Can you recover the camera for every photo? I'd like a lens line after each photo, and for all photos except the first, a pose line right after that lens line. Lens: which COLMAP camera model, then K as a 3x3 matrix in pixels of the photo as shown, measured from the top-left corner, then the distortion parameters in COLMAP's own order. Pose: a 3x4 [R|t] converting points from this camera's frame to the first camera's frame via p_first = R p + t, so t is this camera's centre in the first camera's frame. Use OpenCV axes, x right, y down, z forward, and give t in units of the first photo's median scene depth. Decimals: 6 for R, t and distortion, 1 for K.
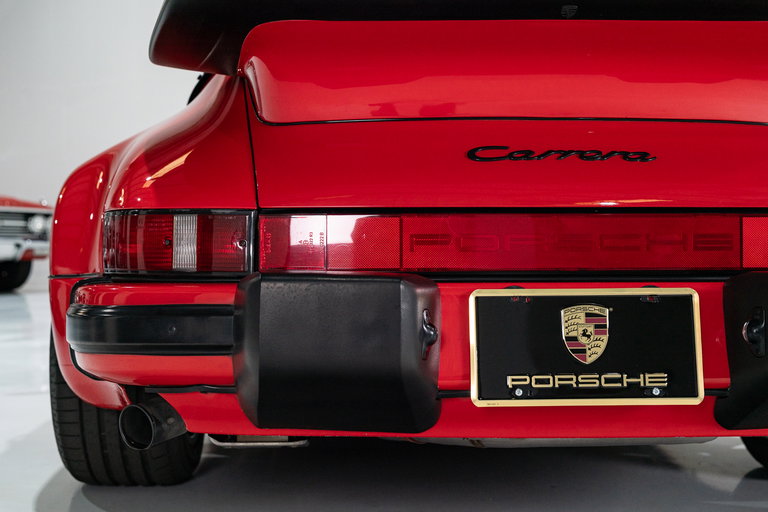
lens RADIAL K [[1152.7, 0, 384.3], [0, 1152.7, 255.6], [0, 0, 1]] dist [0.028592, 0.000000]
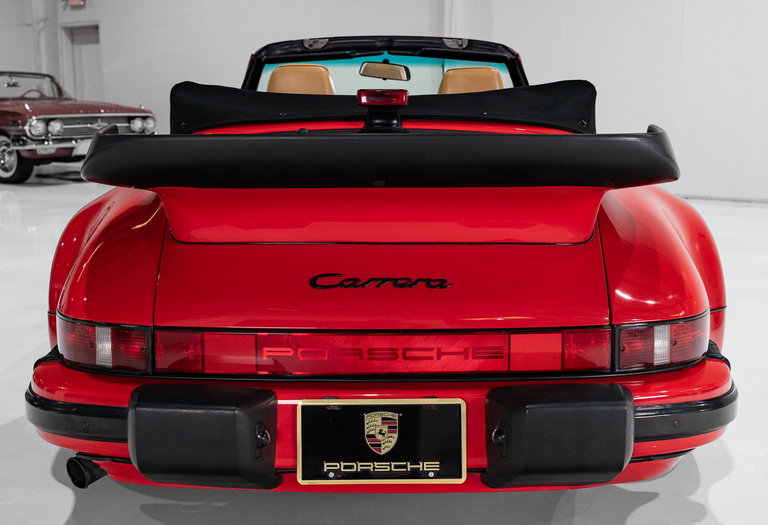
lens RADIAL K [[891.0, 0, 394.3], [0, 891.0, 240.4], [0, 0, 1]] dist [0.015585, 0.000000]
pose [[0.998920, 0.005926, -0.046093, 0.235757], [0.001064, 0.988660, 0.150170, -0.316010], [0.046460, -0.150057, 0.987585, -0.014862]]
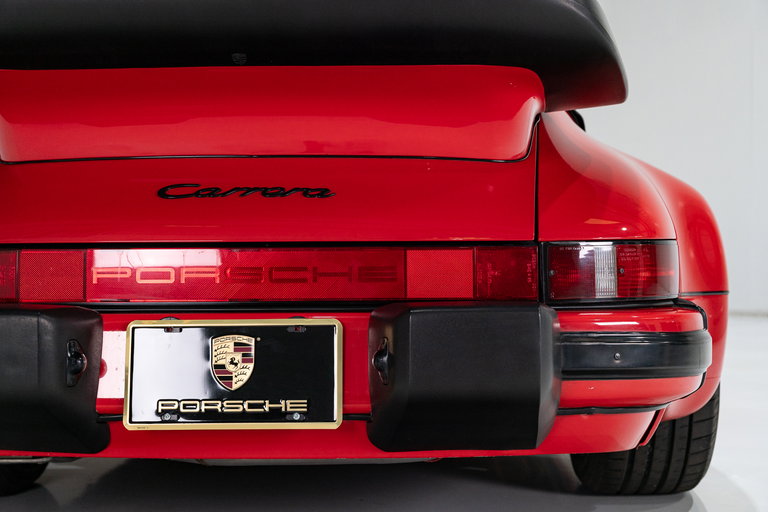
lens RADIAL K [[1152.7, 0, 379.1], [0, 1152.7, 253.6], [0, 0, 1]] dist [0.028592, 0.000000]
pose [[0.996399, -0.005239, -0.084622, 0.397463], [0.004576, 0.999957, -0.008029, -0.023214], [0.084660, 0.007613, 0.996381, -0.054498]]
